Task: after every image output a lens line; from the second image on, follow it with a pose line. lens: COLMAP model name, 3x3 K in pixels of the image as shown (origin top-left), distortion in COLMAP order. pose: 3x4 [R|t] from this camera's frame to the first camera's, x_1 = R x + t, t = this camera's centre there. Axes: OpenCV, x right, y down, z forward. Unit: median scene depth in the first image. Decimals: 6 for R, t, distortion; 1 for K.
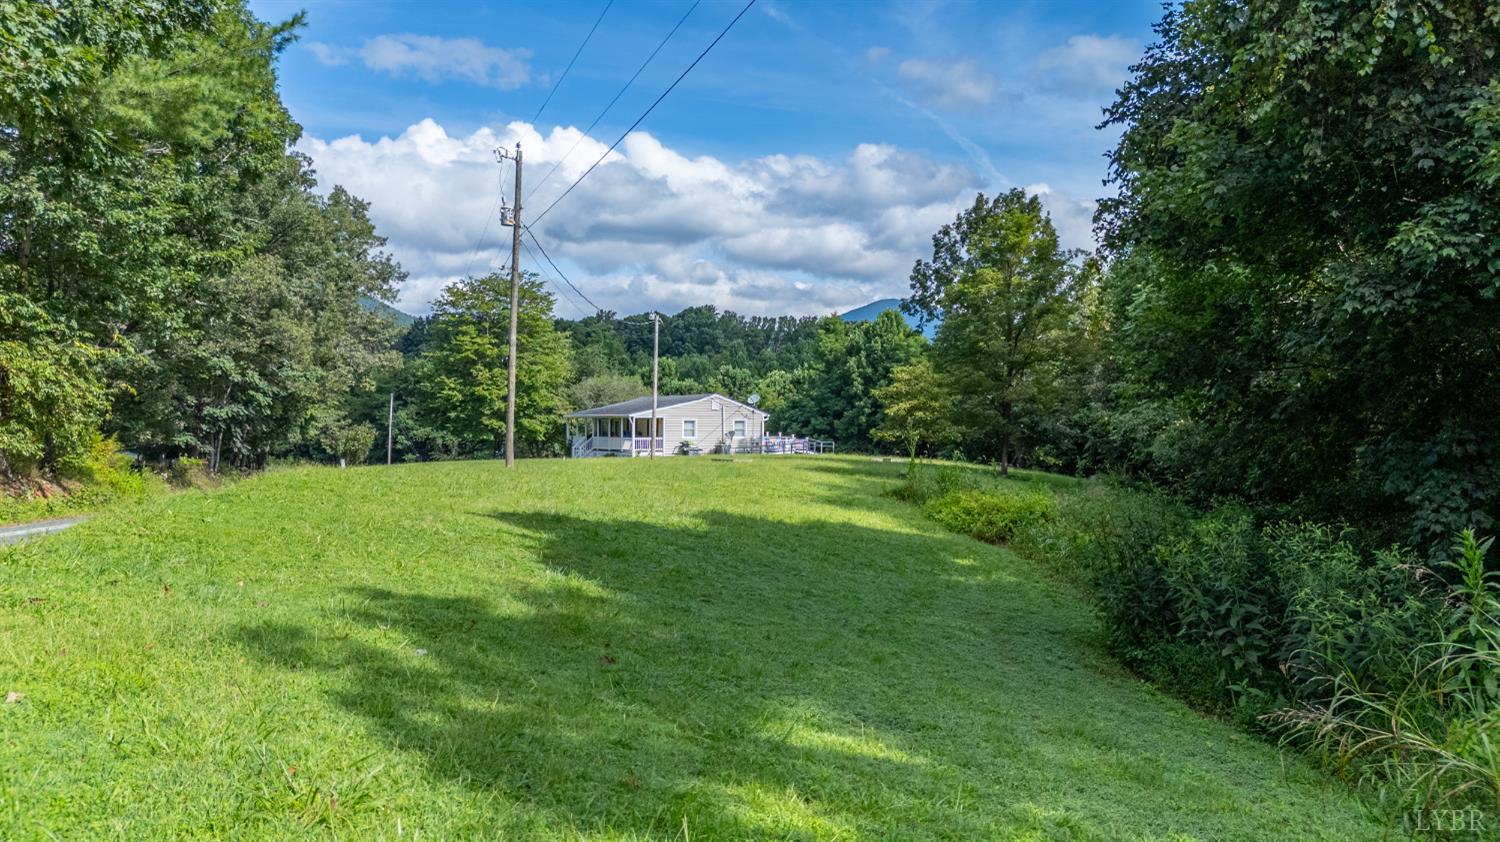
lens RADIAL K [[1107.6, 0, 750.0], [0, 1107.6, 421.0], [0, 0, 1]] dist [0.219197, -0.117370]
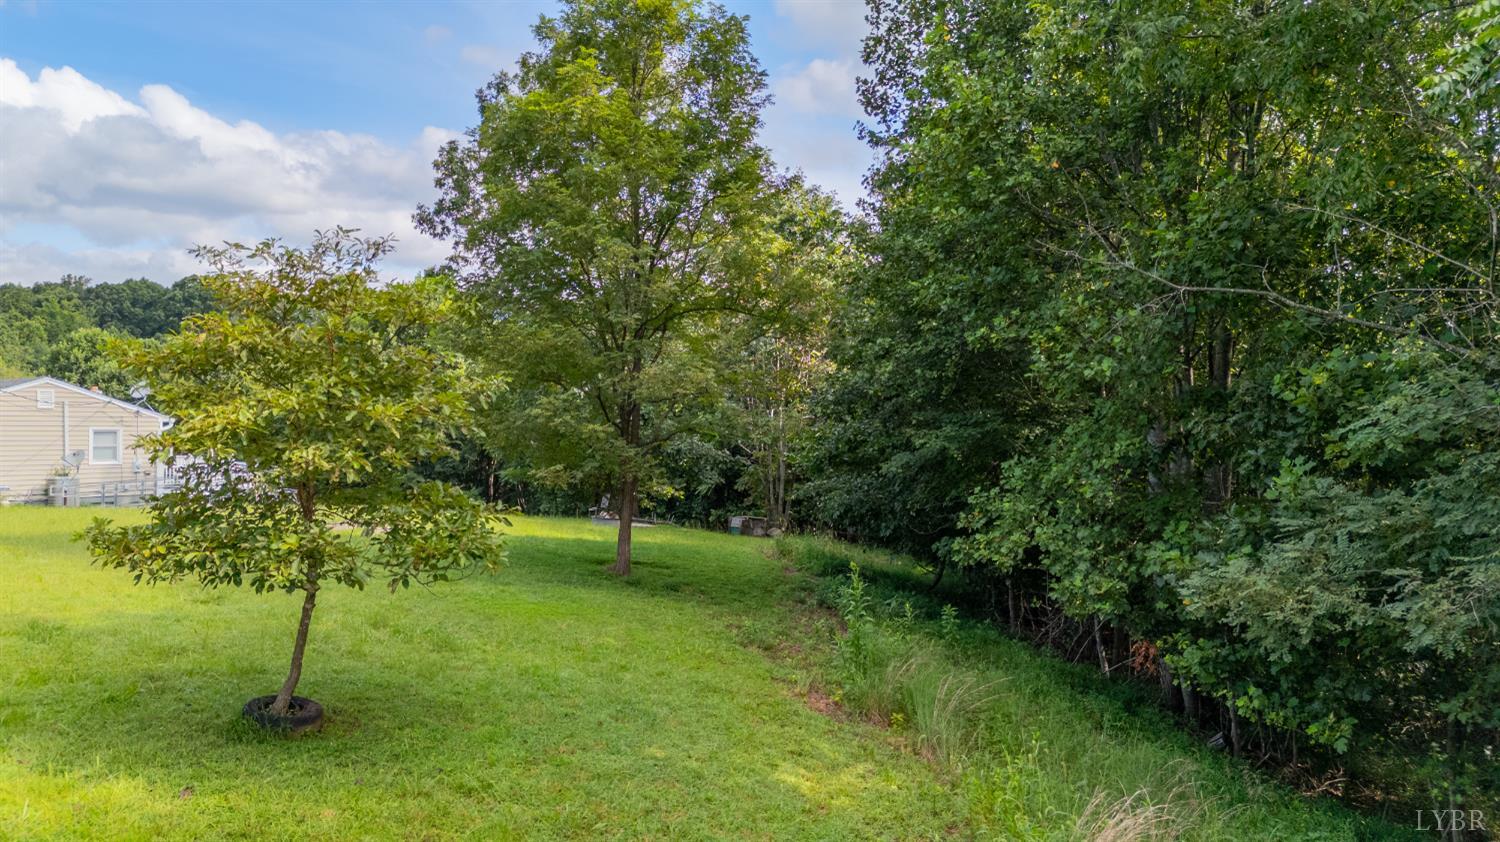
lens RADIAL K [[1081.4, 0, 750.0], [0, 1081.4, 421.0], [0, 0, 1]] dist [0.091288, -0.107457]
pose [[0.928042, 0.005717, 0.372431, 0.056889], [-0.006594, 0.999978, 0.001082, -0.005319], [-0.372417, -0.003460, 0.928059, 0.291460]]
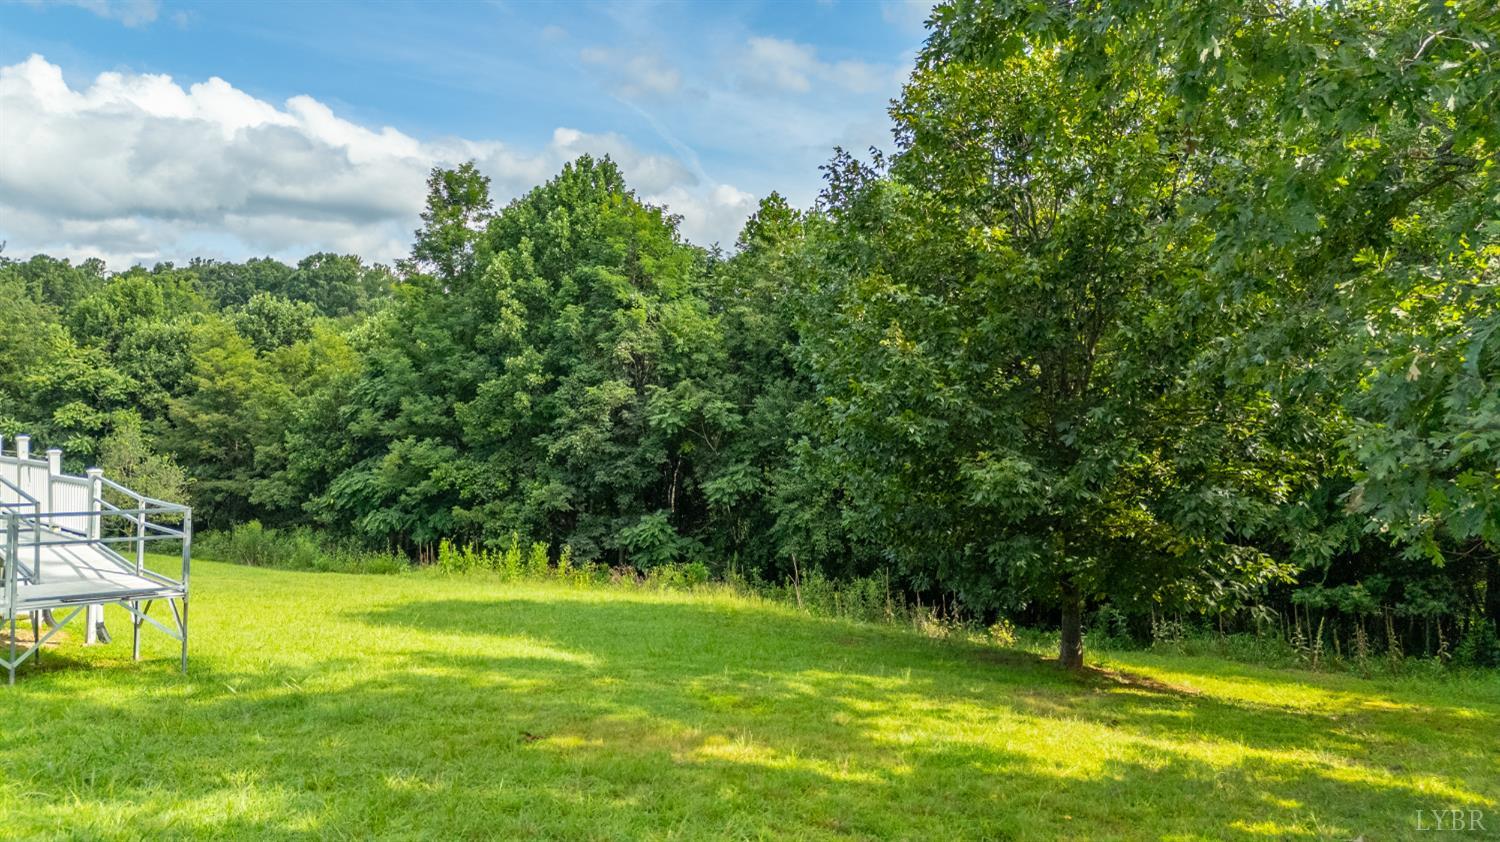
lens RADIAL K [[1020.9, 0, 728.1], [0, 1020.9, 421.7], [0, 0, 1]] dist [0.098934, 0.002580]
pose [[0.965746, 0.000821, 0.259490, 0.074843], [-0.003832, 0.999931, 0.011099, 0.001744], [-0.259463, -0.011714, 0.965682, 0.604961]]
